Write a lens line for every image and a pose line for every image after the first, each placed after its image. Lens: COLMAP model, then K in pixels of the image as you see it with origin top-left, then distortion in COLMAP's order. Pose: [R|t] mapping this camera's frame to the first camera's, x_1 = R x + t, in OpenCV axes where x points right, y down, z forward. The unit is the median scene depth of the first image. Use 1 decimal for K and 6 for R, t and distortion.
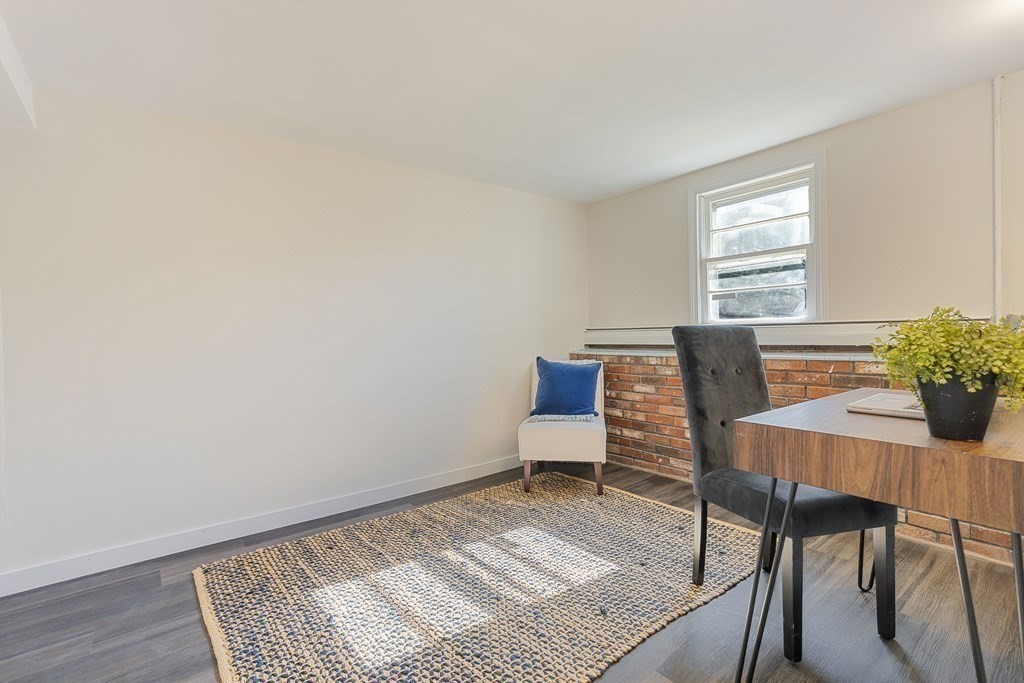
lens RADIAL K [[468.0, 0, 512.8], [0, 468.0, 347.5], [0, 0, 1]] dist [-0.000943, 0.000188]
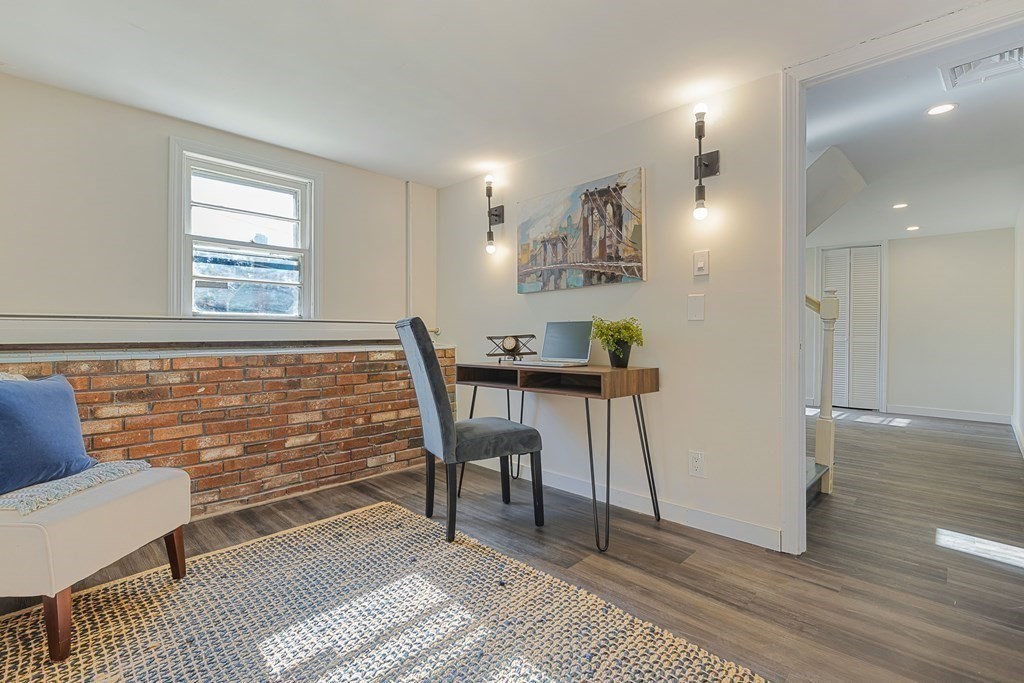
lens RADIAL K [[468.0, 0, 512.0], [0, 468.0, 333.2], [0, 0, 1]] dist [-0.000943, 0.000188]
pose [[-0.123155, 0.018791, 0.992210, -0.473593], [0.029029, 0.999461, -0.015325, 0.007668], [-0.991963, 0.026916, -0.123634, 0.591613]]
